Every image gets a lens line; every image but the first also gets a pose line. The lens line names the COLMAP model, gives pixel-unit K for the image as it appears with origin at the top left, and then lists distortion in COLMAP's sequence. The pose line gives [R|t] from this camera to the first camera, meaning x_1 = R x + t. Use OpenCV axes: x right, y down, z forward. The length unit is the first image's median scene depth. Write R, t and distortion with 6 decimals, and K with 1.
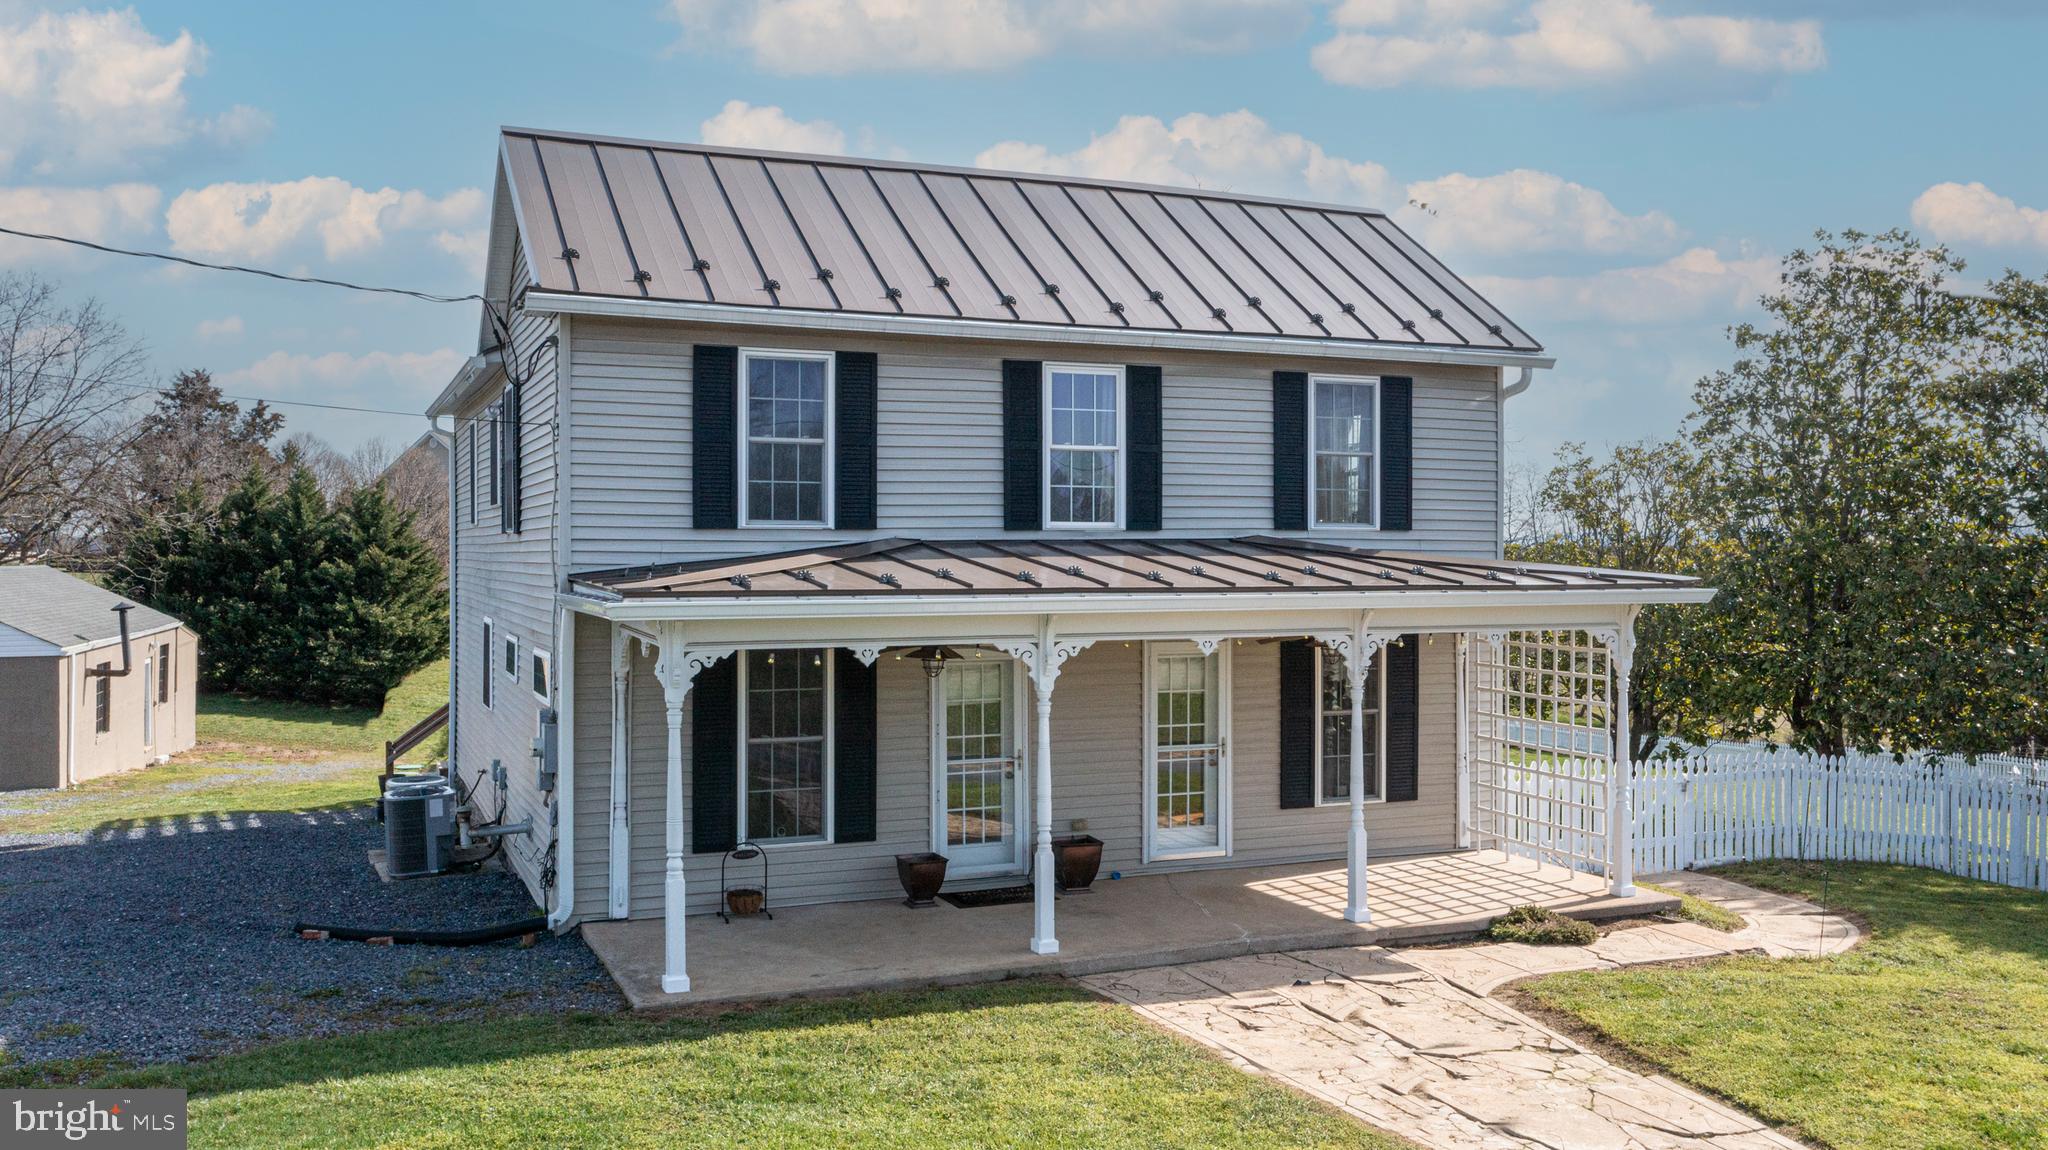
lens RADIAL K [[1689.8, 0, 1046.0], [0, 1689.8, 562.9], [0, 0, 1]] dist [-0.009618, 0.001717]
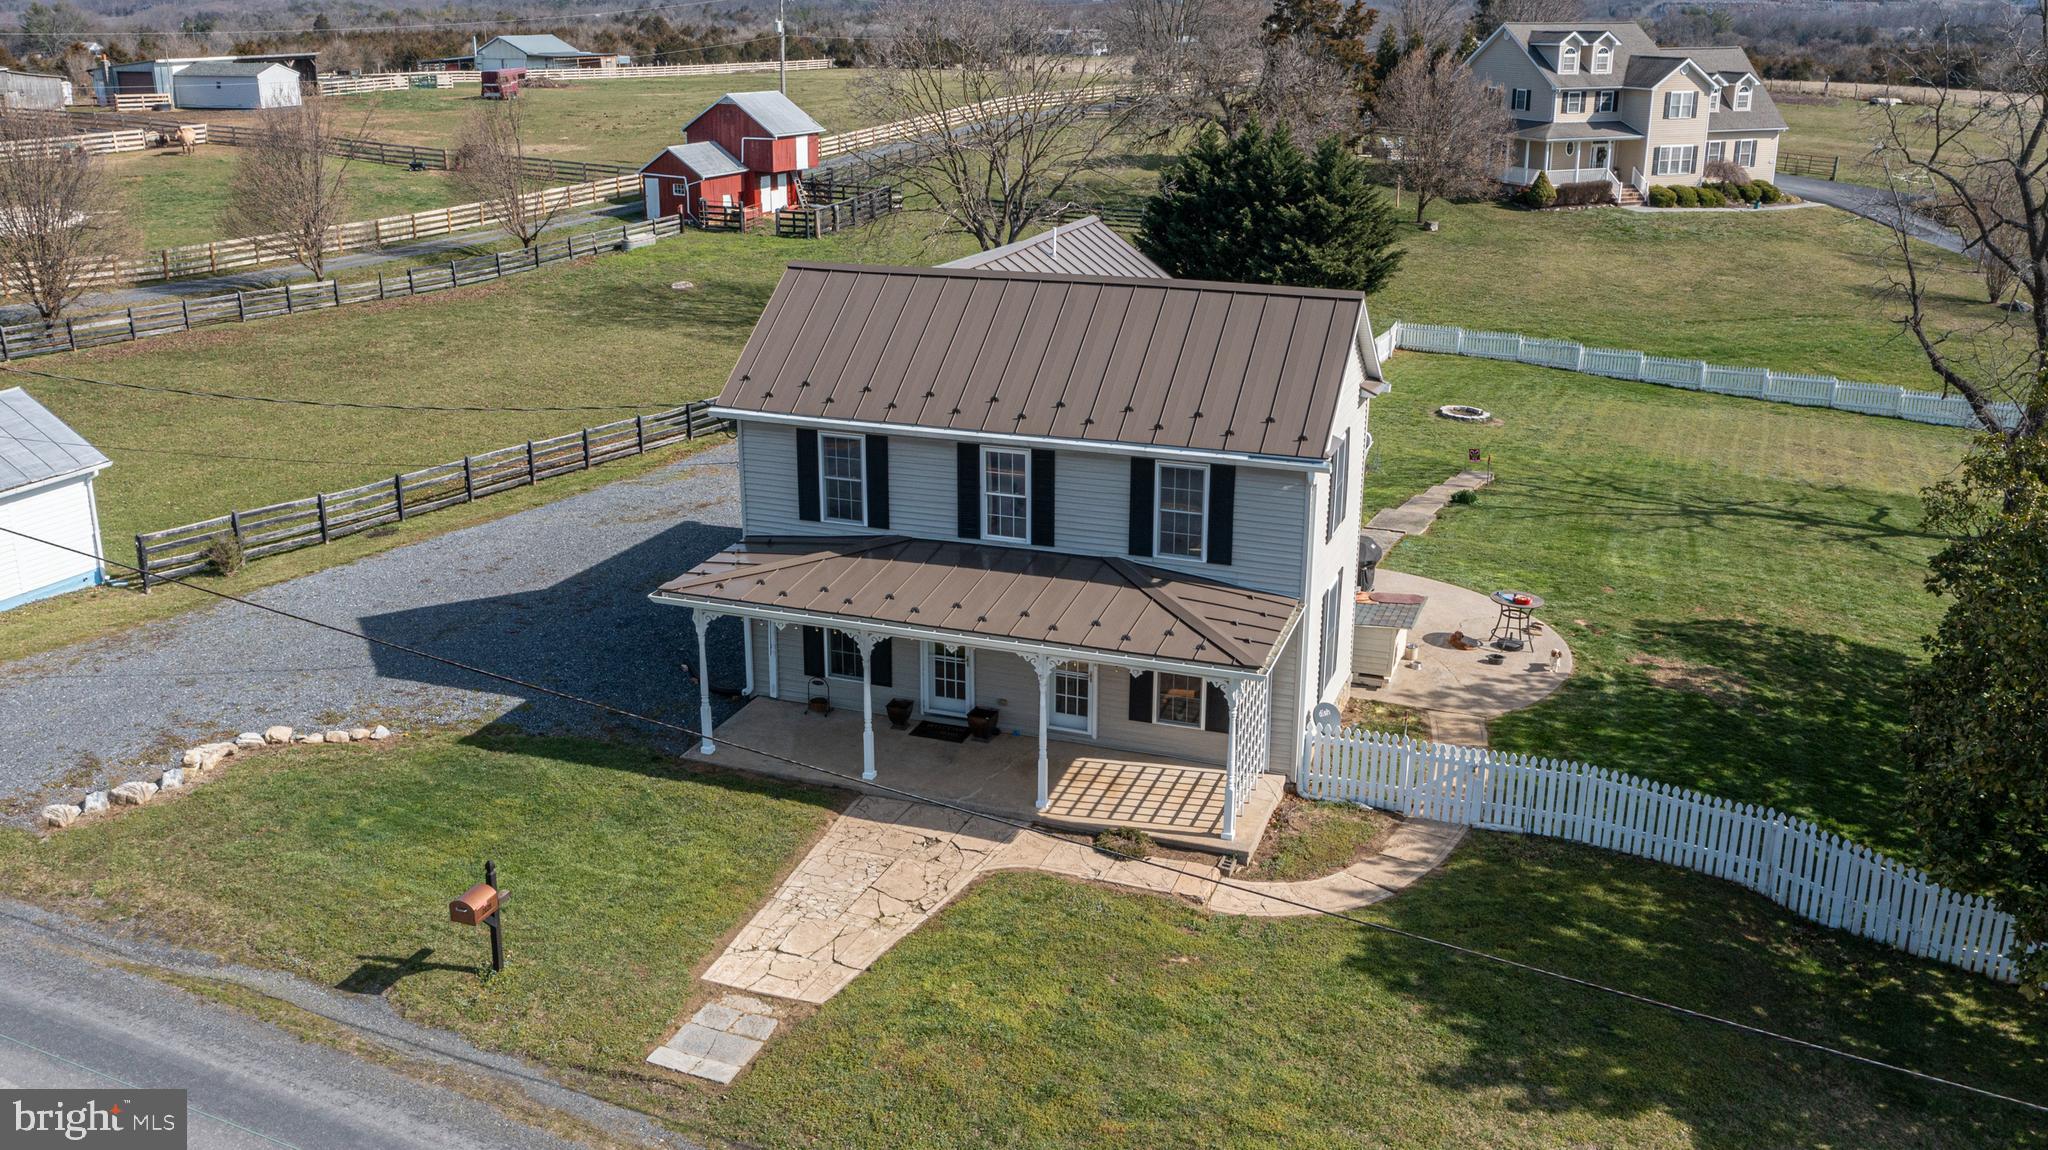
lens RADIAL K [[1754.9, 0, 1015.5], [0, 1754.9, 526.5], [0, 0, 1]] dist [-0.004480, -0.004344]
pose [[0.728675, 0.198511, -0.655459, 1.169263], [-0.005200, 0.958646, 0.284553, -0.529758], [0.684840, -0.203939, 0.699573, -0.227427]]
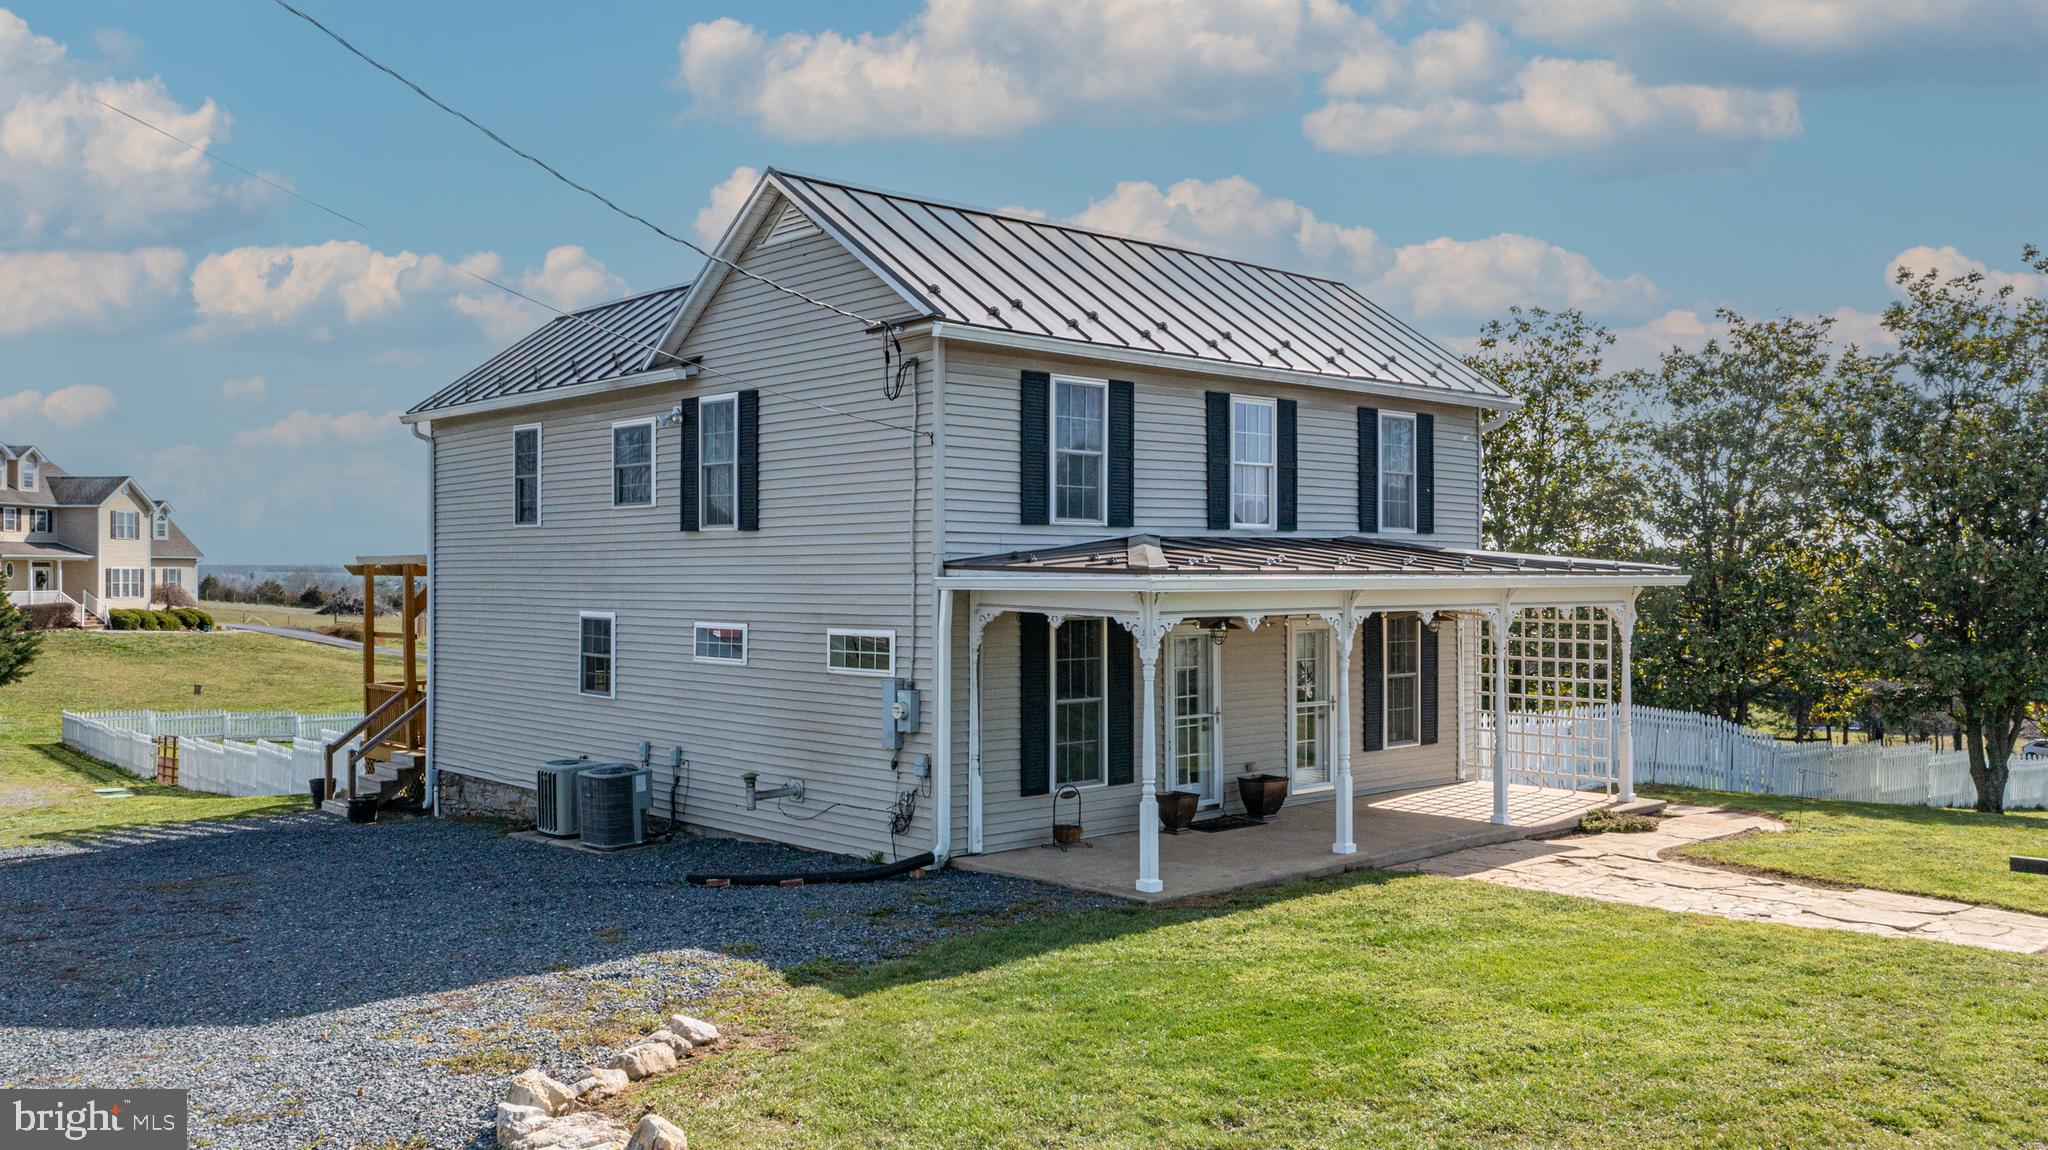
lens RADIAL K [[1644.5, 0, 1019.6], [0, 1644.5, 573.4], [0, 0, 1]] dist [-0.007971, 0.002408]
pose [[0.945248, 0.000108, 0.326352, -0.526574], [0.002060, 0.999978, -0.006297, 0.019588], [-0.326345, 0.006624, 0.945227, -0.086376]]
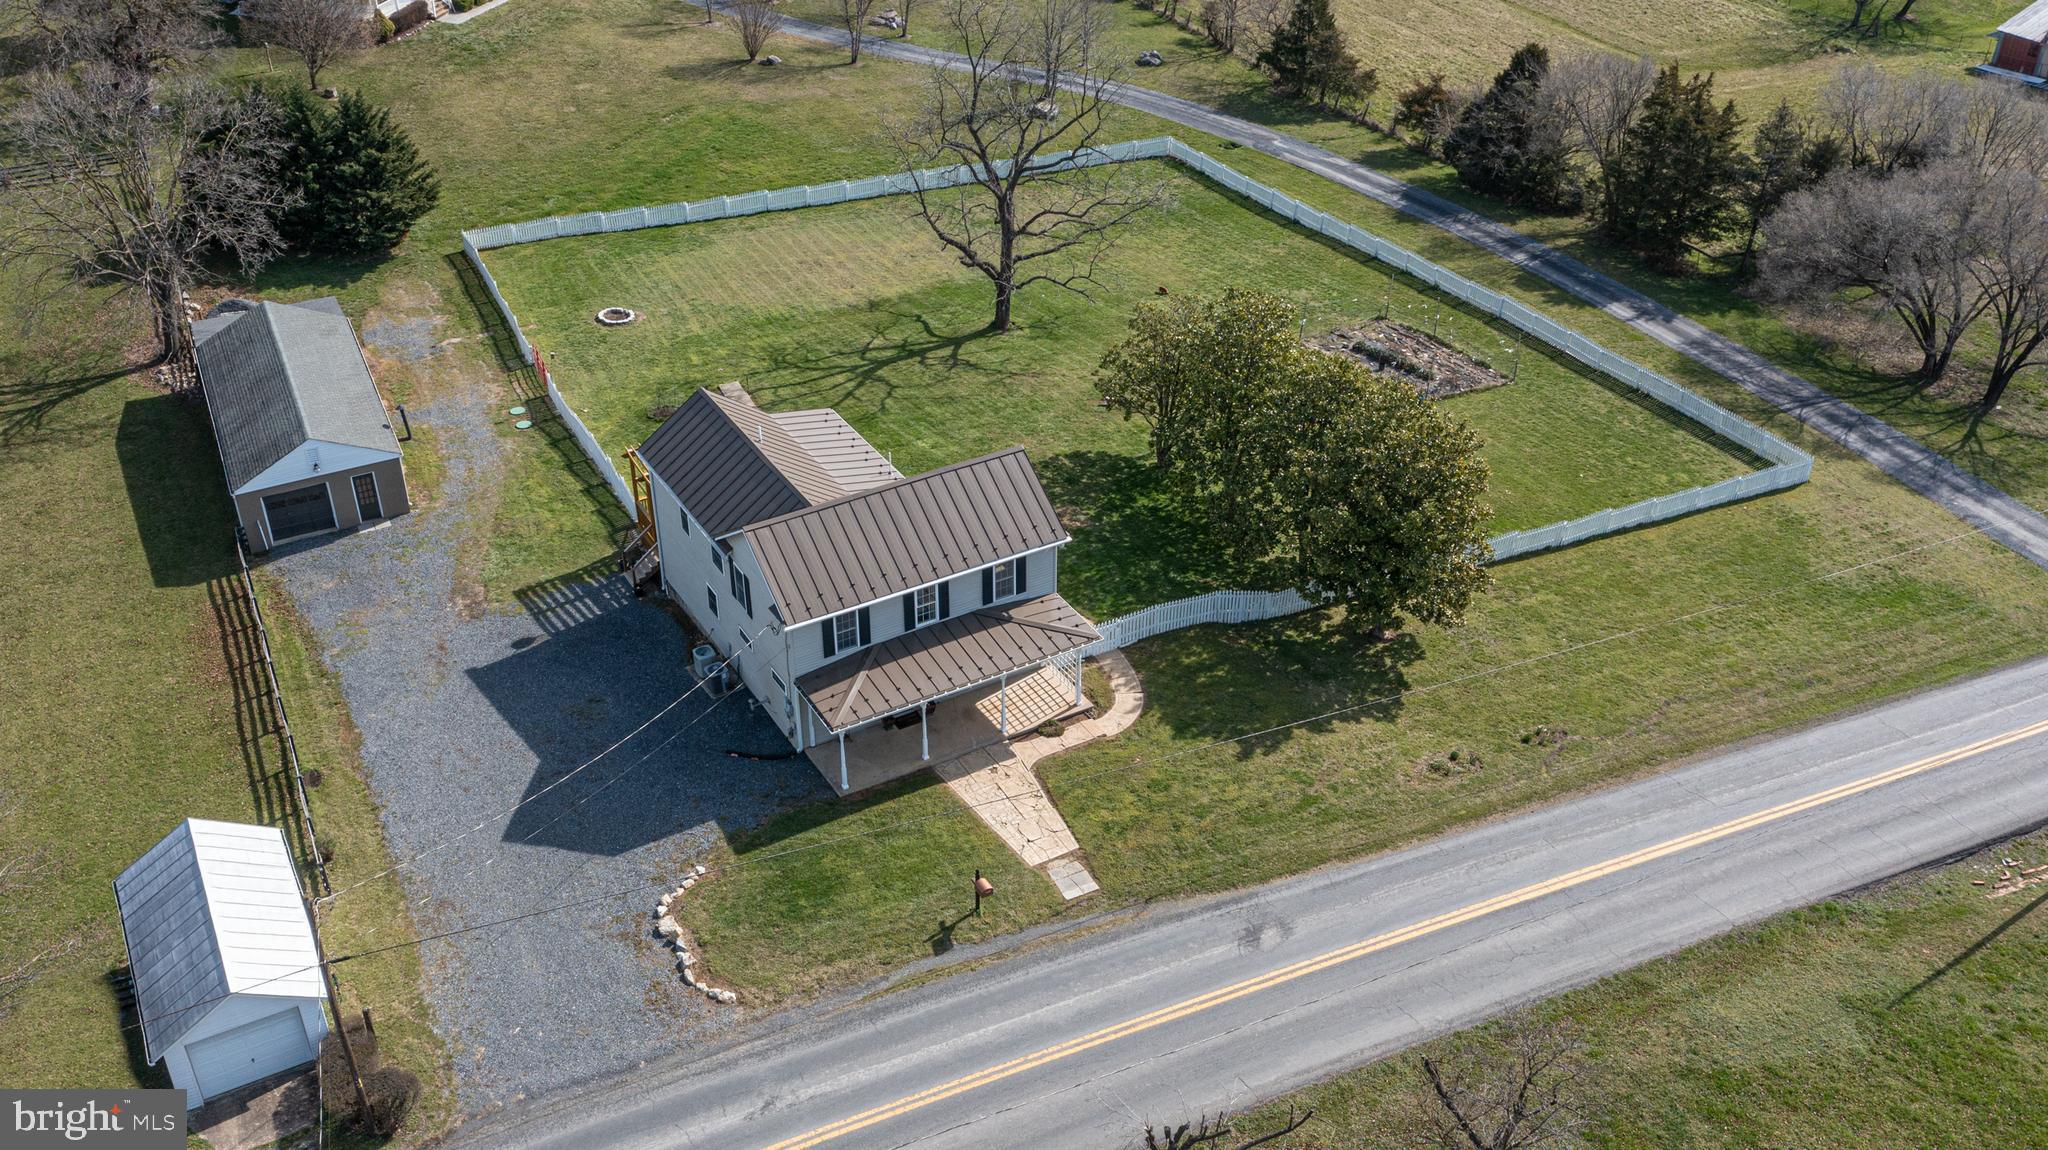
lens RADIAL K [[1823.9, 0, 972.4], [0, 1823.9, 576.5], [0, 0, 1]] dist [0.004288, 0.004861]
pose [[0.994537, -0.069207, 0.078149, -0.166755], [0.015142, 0.836363, 0.547967, -2.097315], [-0.103284, -0.543790, 0.832842, -2.014950]]
